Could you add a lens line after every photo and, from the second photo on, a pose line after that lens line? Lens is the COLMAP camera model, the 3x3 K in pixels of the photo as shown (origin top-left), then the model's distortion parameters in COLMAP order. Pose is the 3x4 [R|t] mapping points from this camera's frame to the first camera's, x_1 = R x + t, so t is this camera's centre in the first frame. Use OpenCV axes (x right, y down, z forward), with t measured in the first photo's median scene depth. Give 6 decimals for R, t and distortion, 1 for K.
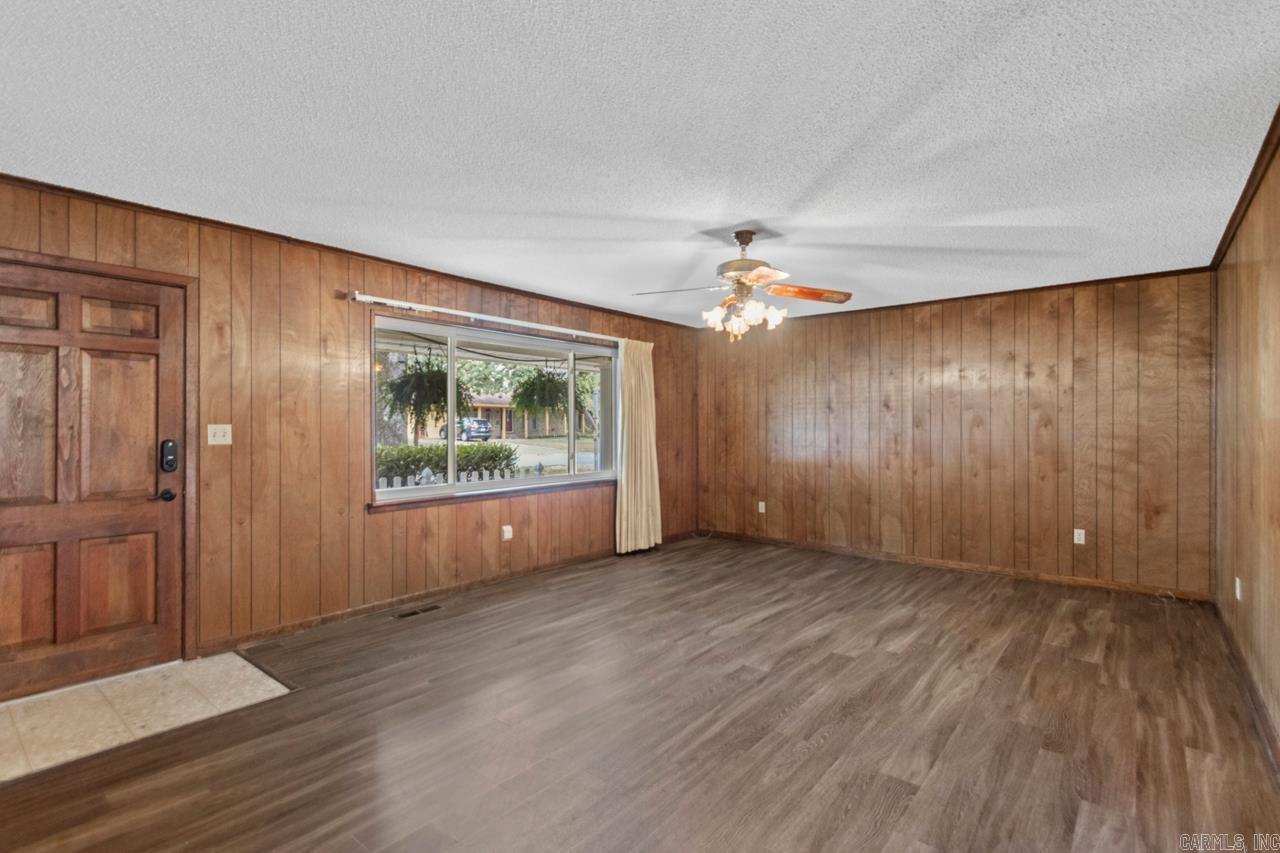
lens RADIAL K [[605.5, 0, 650.8], [0, 605.5, 426.5], [0, 0, 1]] dist [0.010959, 0.000054]
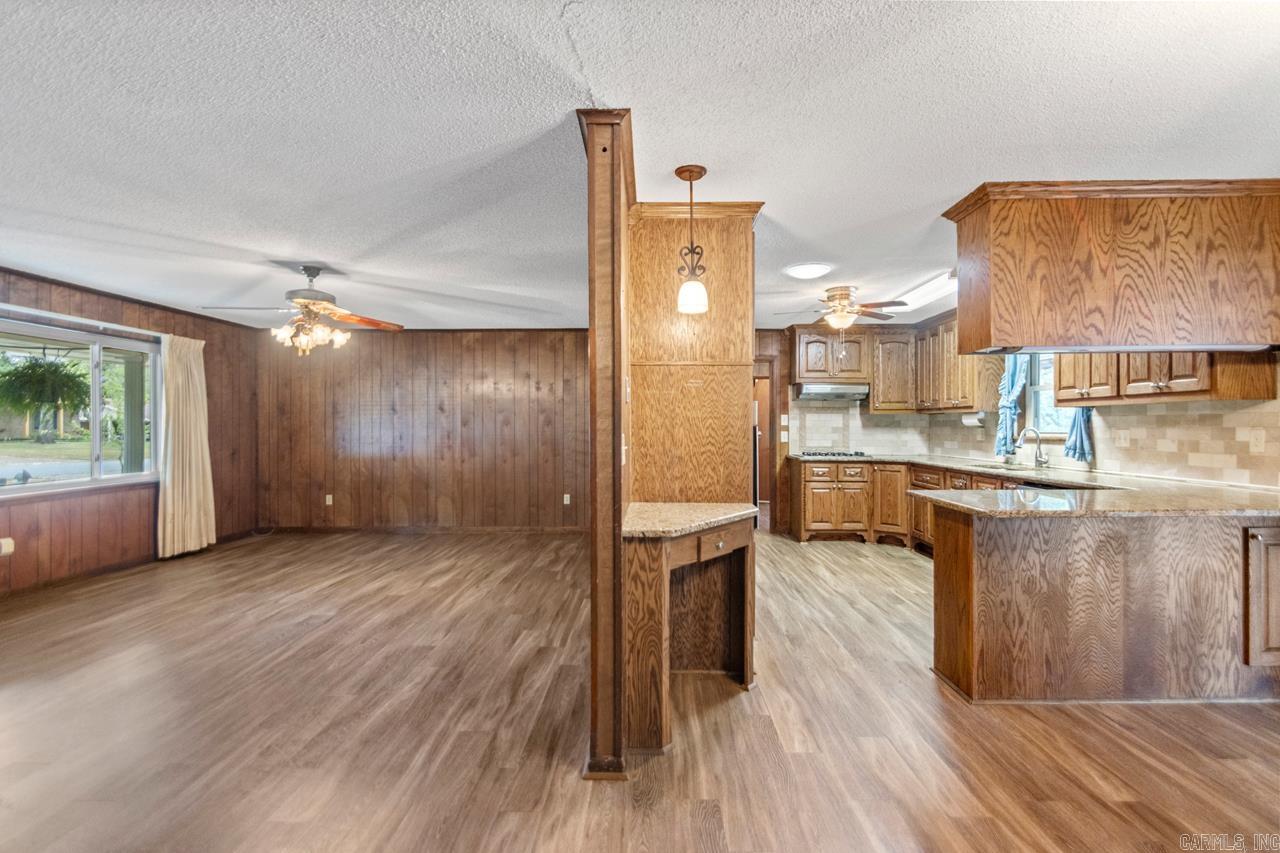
lens RADIAL K [[593.8, 0, 649.0], [0, 593.8, 427.0], [0, 0, 1]] dist [0.015043, -0.009806]
pose [[0.781895, -0.002135, 0.623407, -0.062002], [0.000877, 0.999997, 0.002325, 0.000923], [-0.623410, -0.001271, 0.781894, -0.353190]]
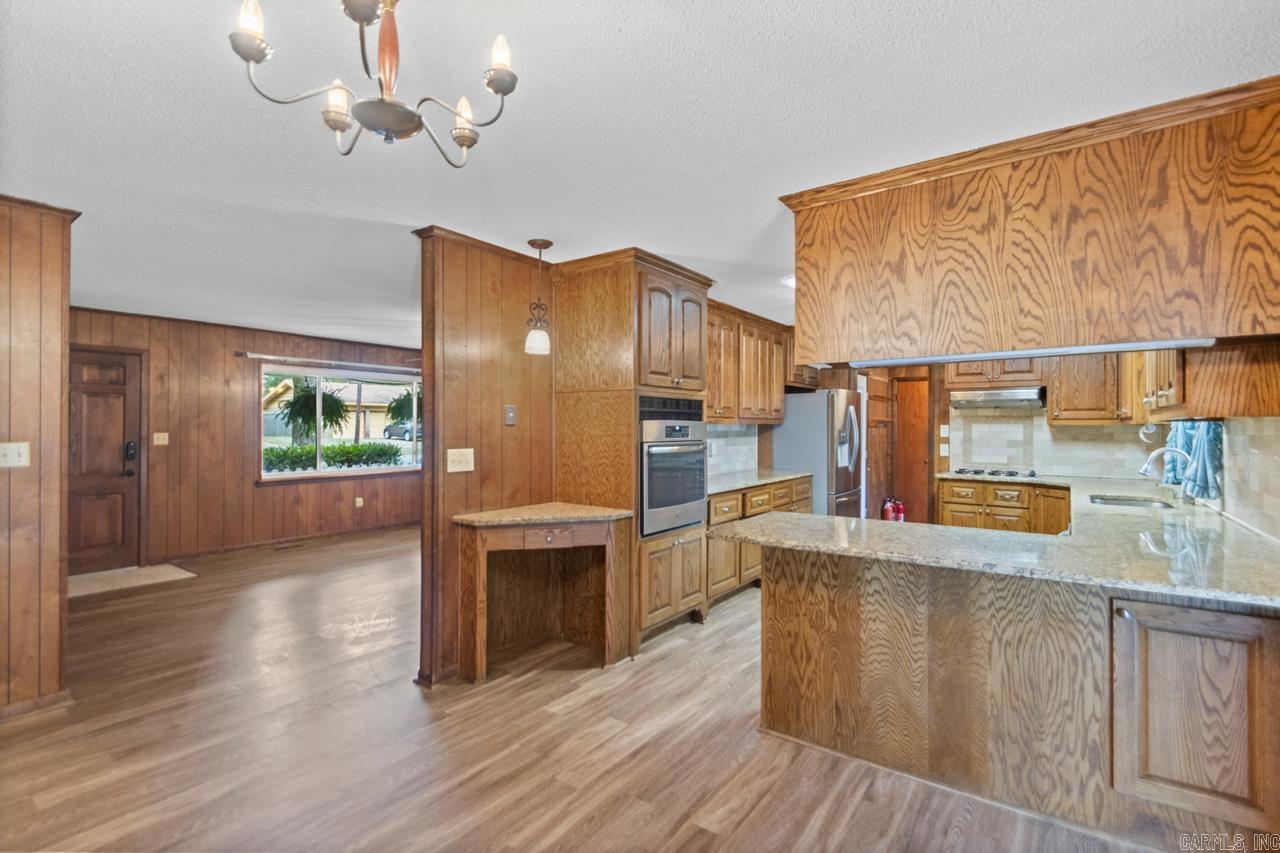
lens RADIAL K [[593.8, 0, 649.0], [0, 593.8, 427.0], [0, 0, 1]] dist [0.015043, -0.009806]
pose [[0.997737, 0.003941, 0.067121, 0.532321], [-0.003879, 0.999992, -0.001049, -0.022921], [-0.067125, 0.000786, 0.997744, -0.744540]]
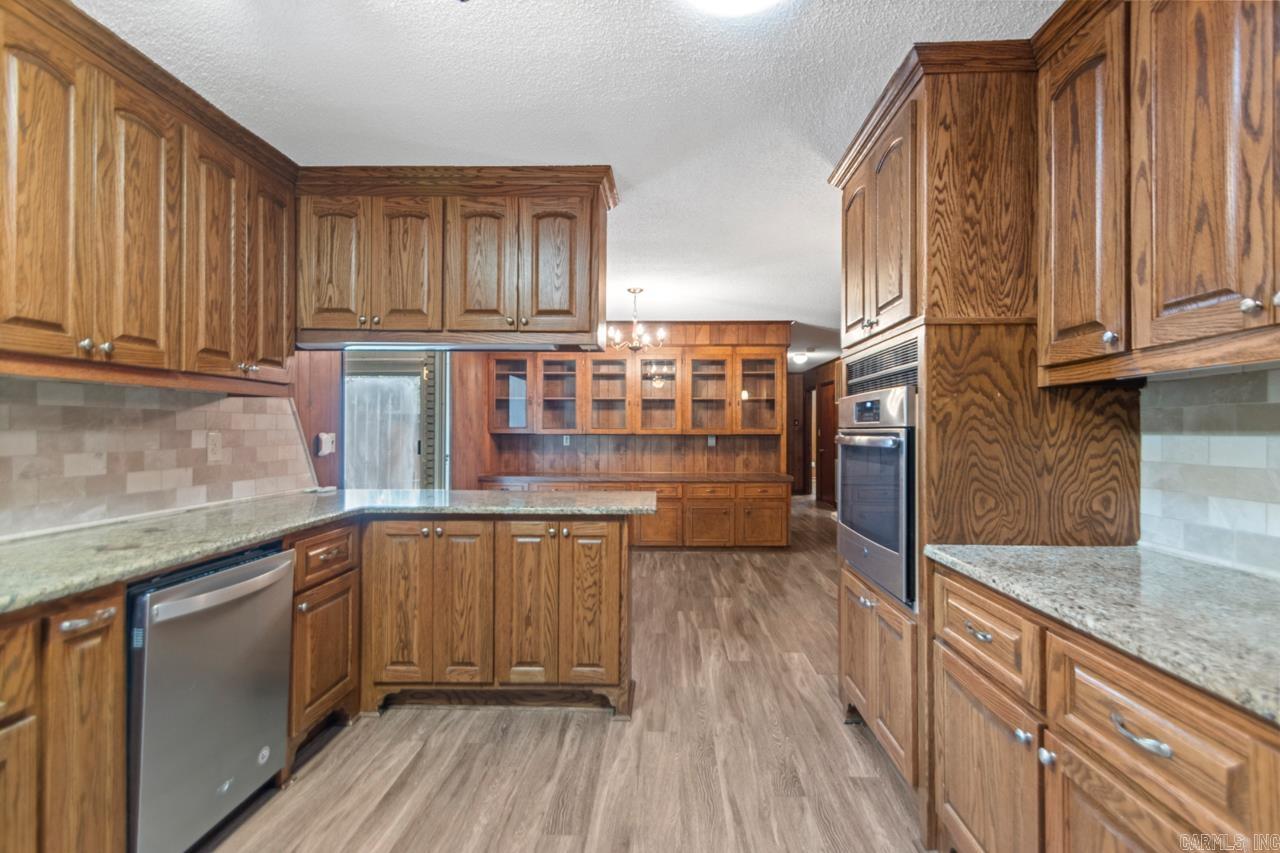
lens RADIAL K [[602.8, 0, 654.2], [0, 602.8, 430.9], [0, 0, 1]] dist [0.010857, -0.010340]
pose [[-0.791363, 0.000339, -0.611346, 1.199281], [-0.001166, 0.999997, 0.002064, 0.003326], [0.611345, 0.002346, -0.791361, 0.647114]]
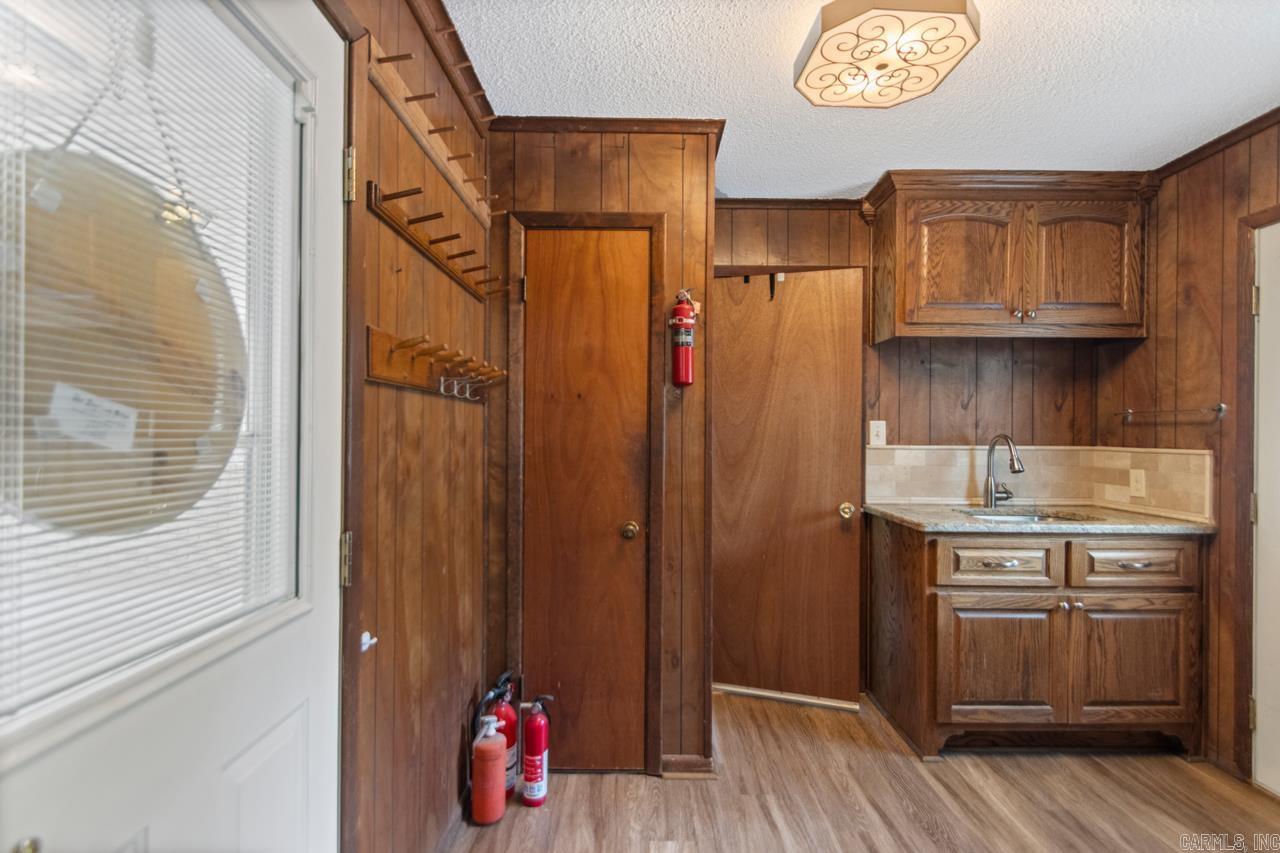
lens RADIAL K [[597.2, 0, 649.8], [0, 597.2, 423.8], [0, 0, 1]] dist [0.011753, -0.007918]
pose [[0.771624, 0.005363, 0.636056, 1.363484], [-0.003992, 0.999986, -0.003588, -0.004480], [-0.636066, 0.000230, 0.771635, 0.952115]]
